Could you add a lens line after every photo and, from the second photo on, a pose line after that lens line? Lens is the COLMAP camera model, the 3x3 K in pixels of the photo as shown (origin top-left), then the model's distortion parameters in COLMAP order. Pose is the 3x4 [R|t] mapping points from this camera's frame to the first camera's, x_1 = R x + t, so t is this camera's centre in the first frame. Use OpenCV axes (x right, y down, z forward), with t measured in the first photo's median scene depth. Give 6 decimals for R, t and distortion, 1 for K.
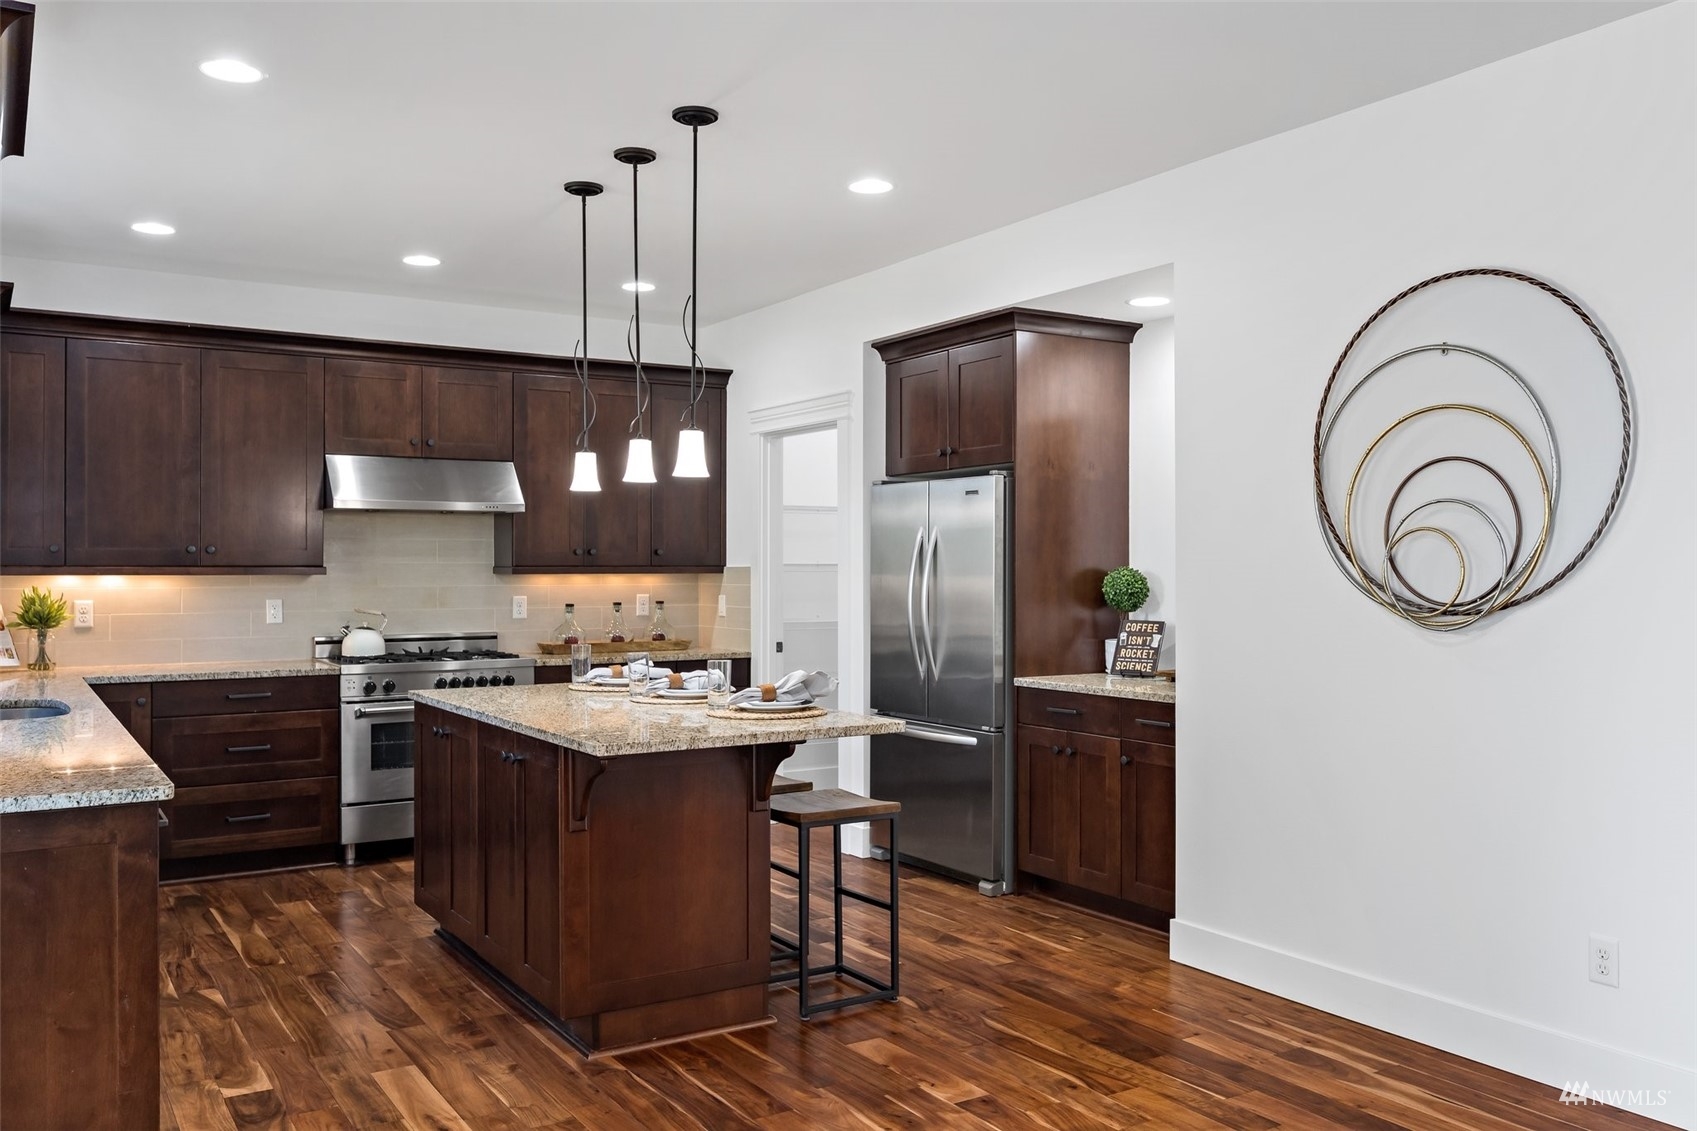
lens RADIAL K [[1359.1, 0, 848.5], [0, 1359.1, 565.5], [0, 0, 1]] dist [-0.001725, -0.003855]
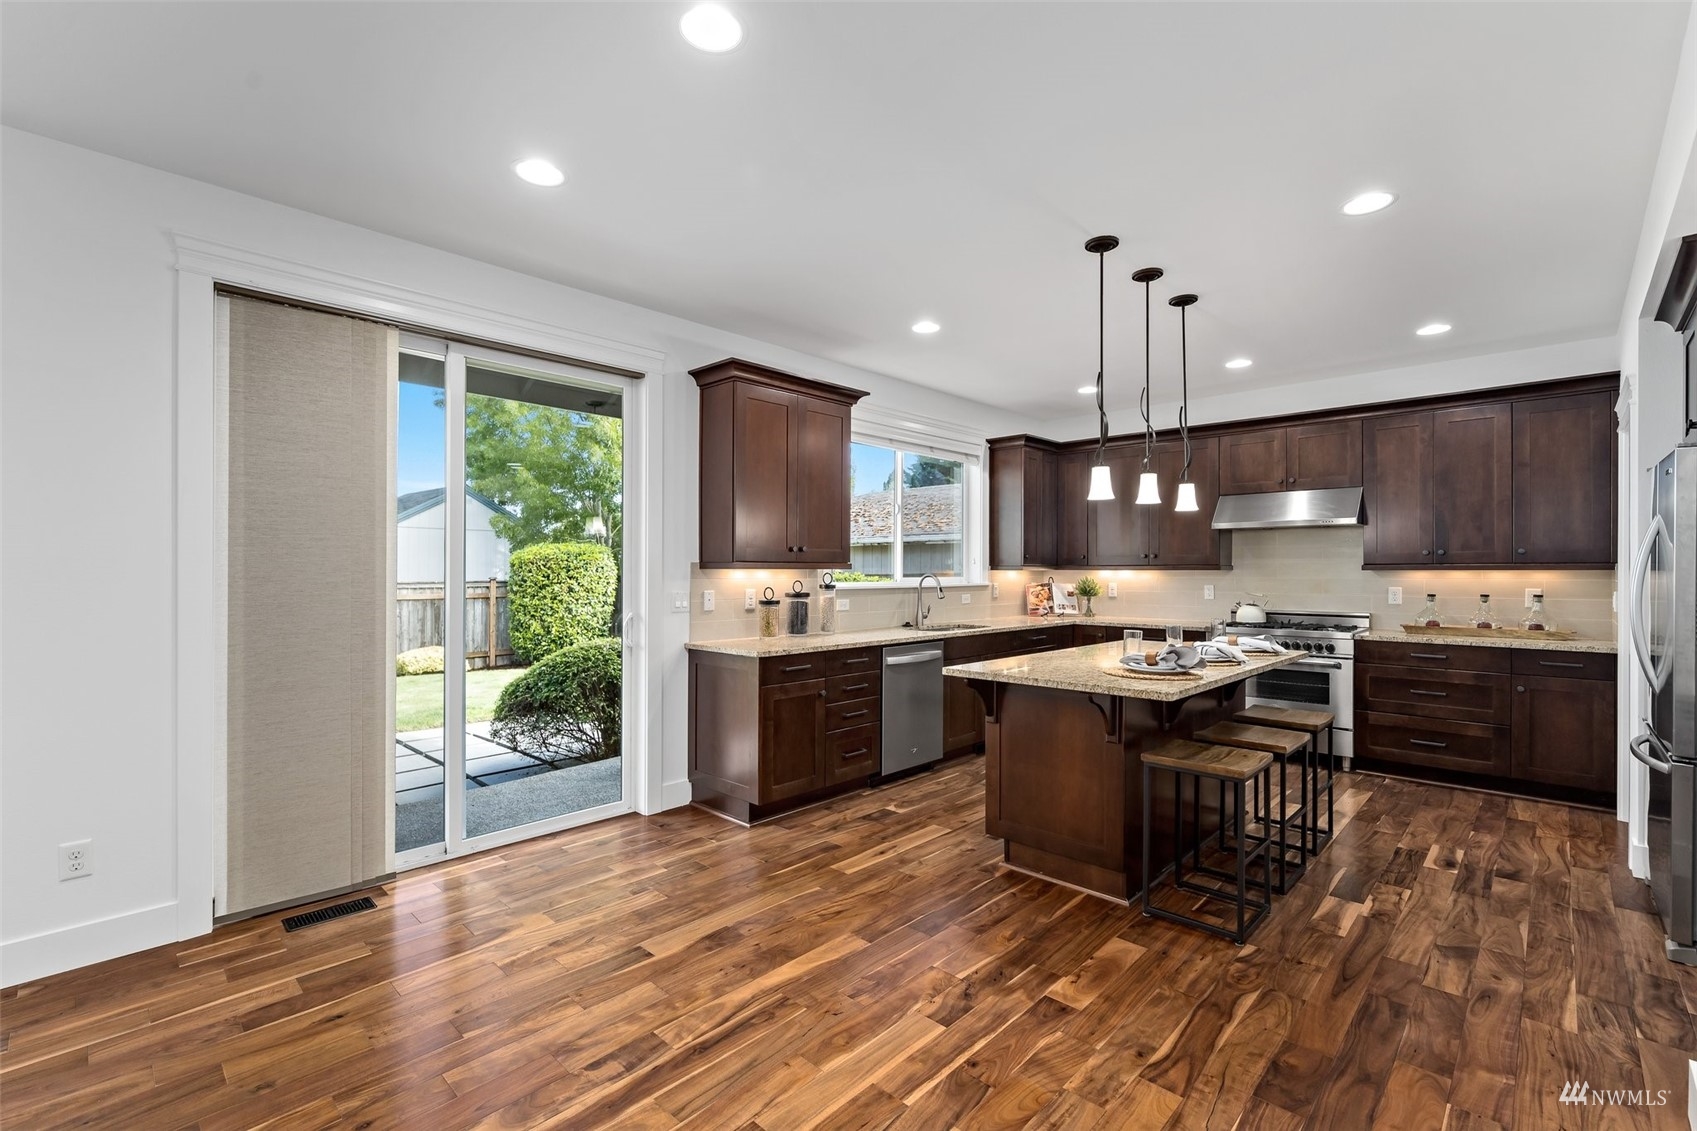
lens RADIAL K [[742.3, 0, 848.7], [0, 742.3, 571.0], [0, 0, 1]] dist [0.000952, 0.000145]
pose [[0.240822, 0.001776, -0.970568, 0.483356], [0.002907, 0.999993, 0.002551, 0.005558], [0.970565, -0.003436, 0.240815, 0.465820]]
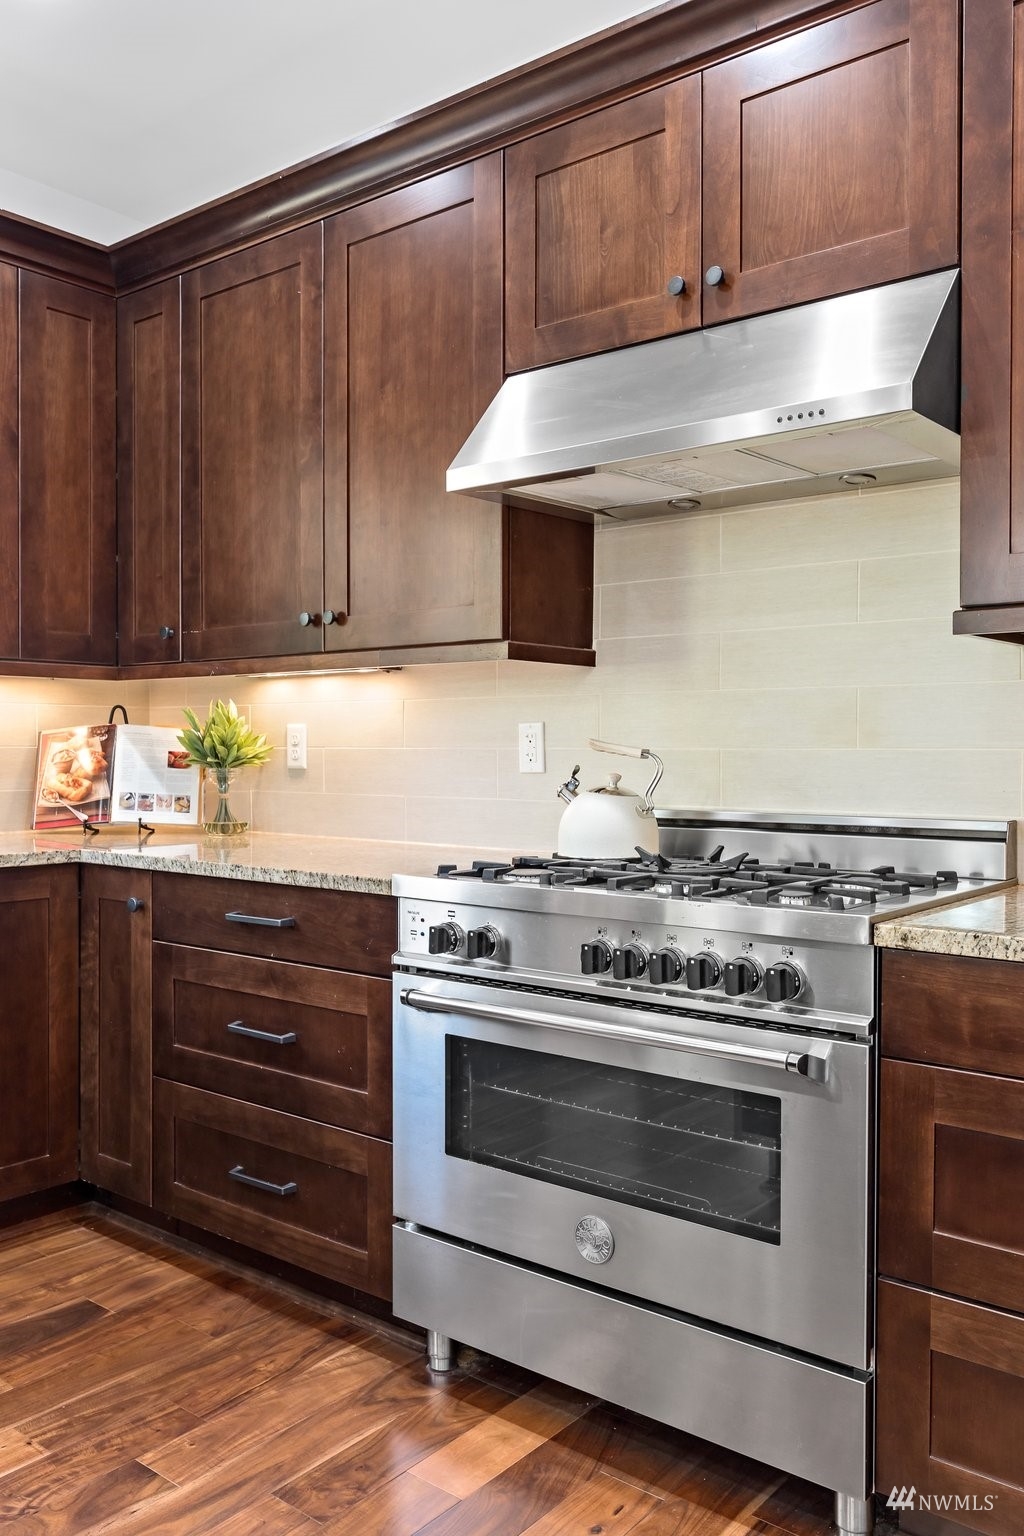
lens RADIAL K [[1259.0, 0, 512.0], [0, 1259.0, 768.0], [0, 0, 1]] dist [0.009145, 0.004193]
pose [[0.315438, 0.016327, -0.948806, -0.010100], [-0.001036, 0.999857, 0.016861, 0.044793], [0.948946, -0.004335, 0.315409, 1.147386]]
